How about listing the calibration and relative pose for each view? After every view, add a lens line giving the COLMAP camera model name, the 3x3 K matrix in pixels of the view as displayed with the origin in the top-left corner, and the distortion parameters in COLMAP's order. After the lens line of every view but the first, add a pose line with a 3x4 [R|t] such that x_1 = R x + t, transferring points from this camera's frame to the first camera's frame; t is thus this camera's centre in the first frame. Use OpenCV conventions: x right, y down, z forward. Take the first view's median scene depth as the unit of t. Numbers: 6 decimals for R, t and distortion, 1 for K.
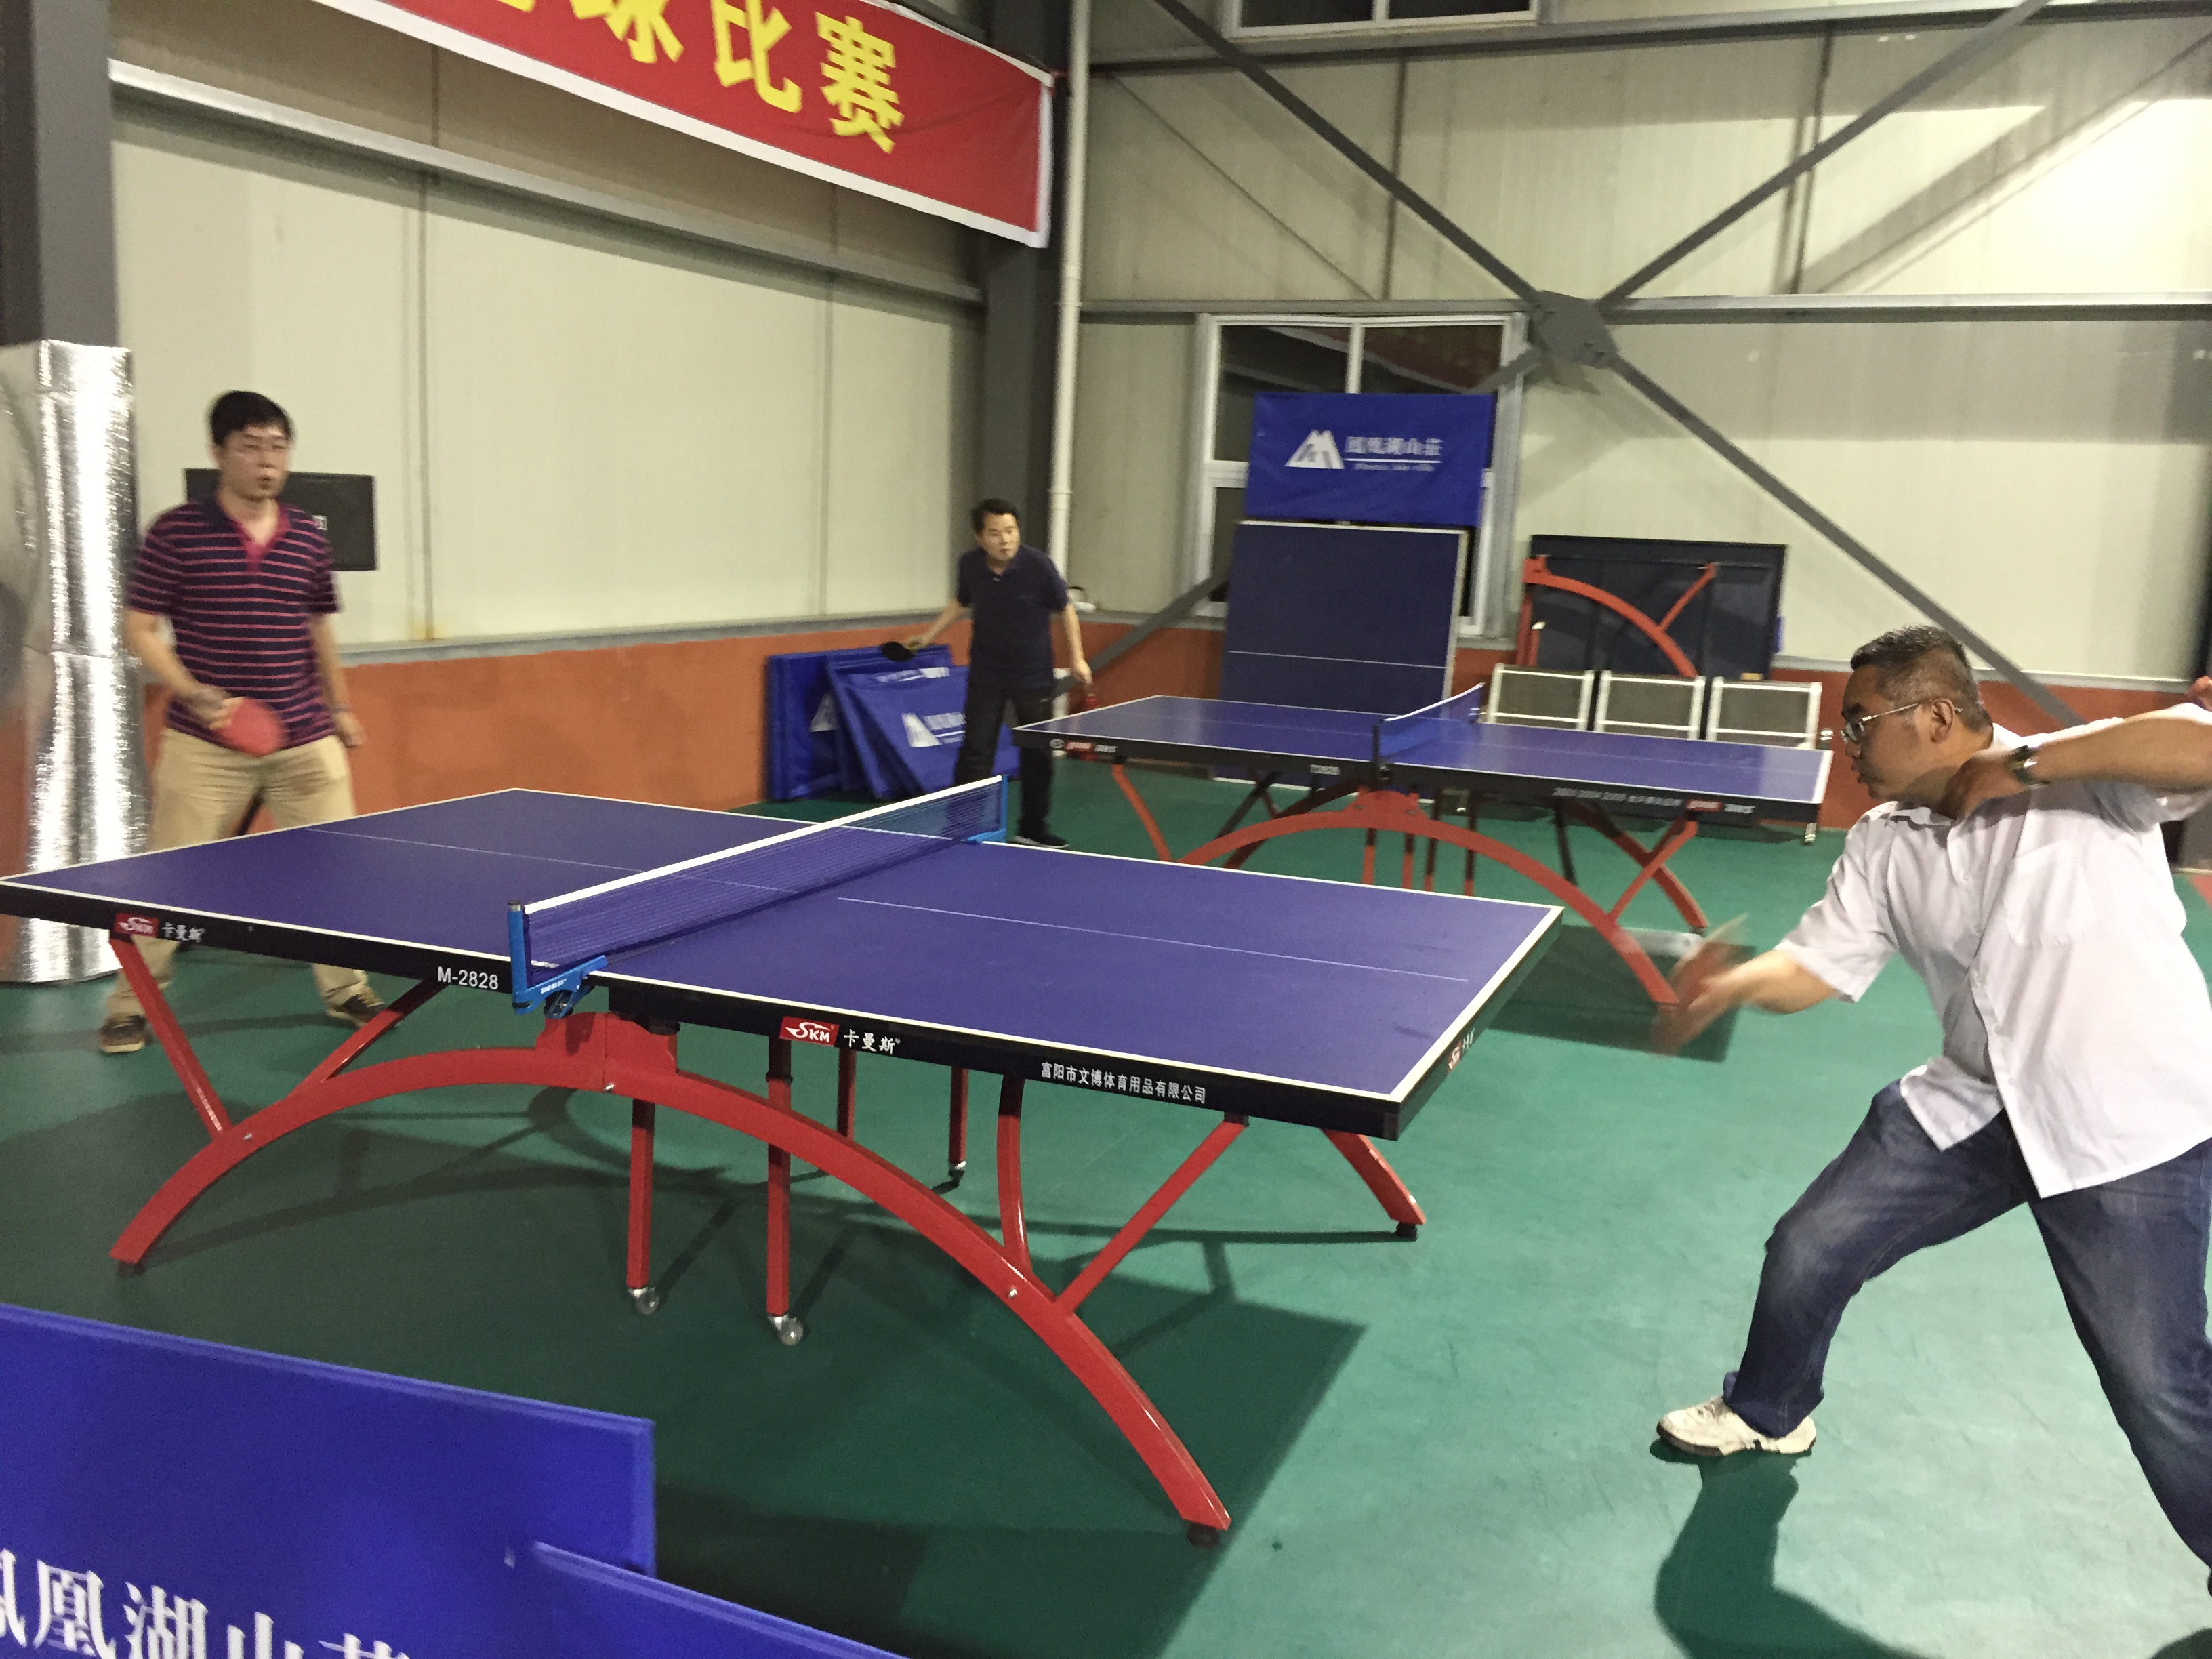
lens RADIAL K [[1804.5, 0, 1106.0], [0, 1804.5, 829.5], [0, 0, 1]] dist [0.009456, 0.002191]
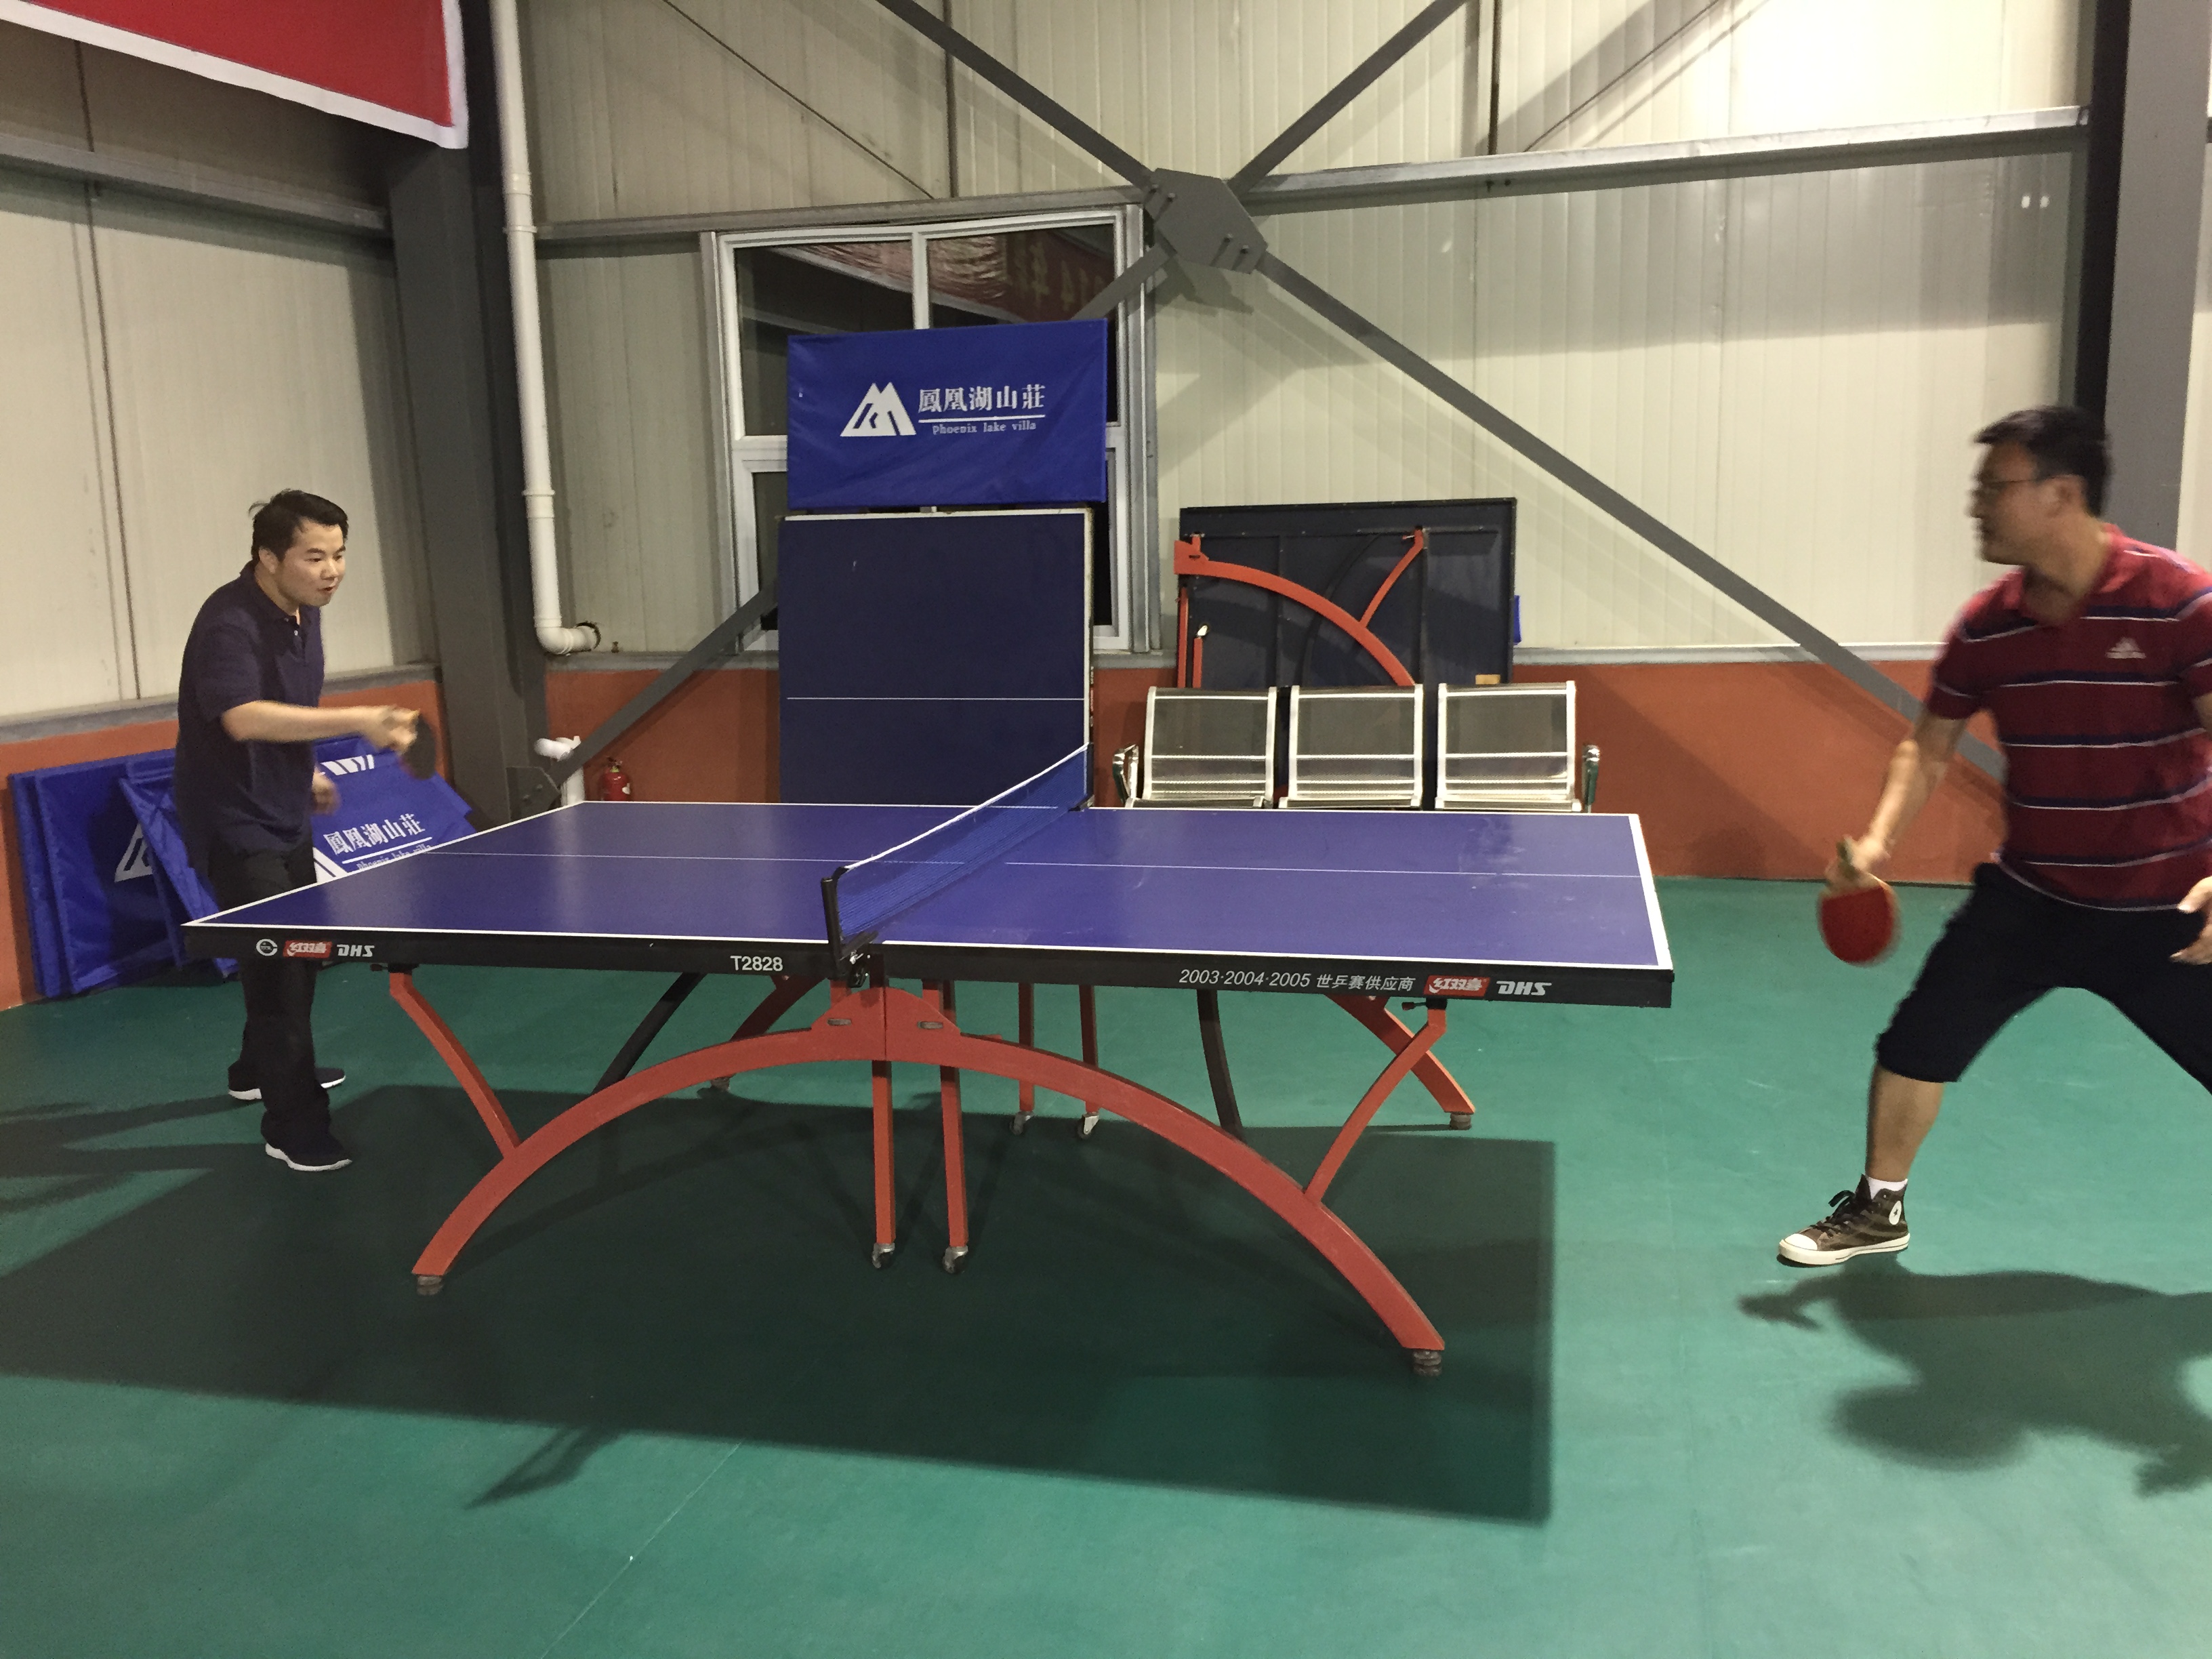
lens RADIAL K [[1914.2, 0, 1106.0], [0, 1914.2, 829.5], [0, 0, 1]] dist [0.014484, -0.002208]
pose [[0.984403, -0.092478, 0.149662, 0.077939], [0.094146, 0.995550, -0.004078, -0.033045], [-0.148619, 0.018104, 0.988729, 0.238681]]
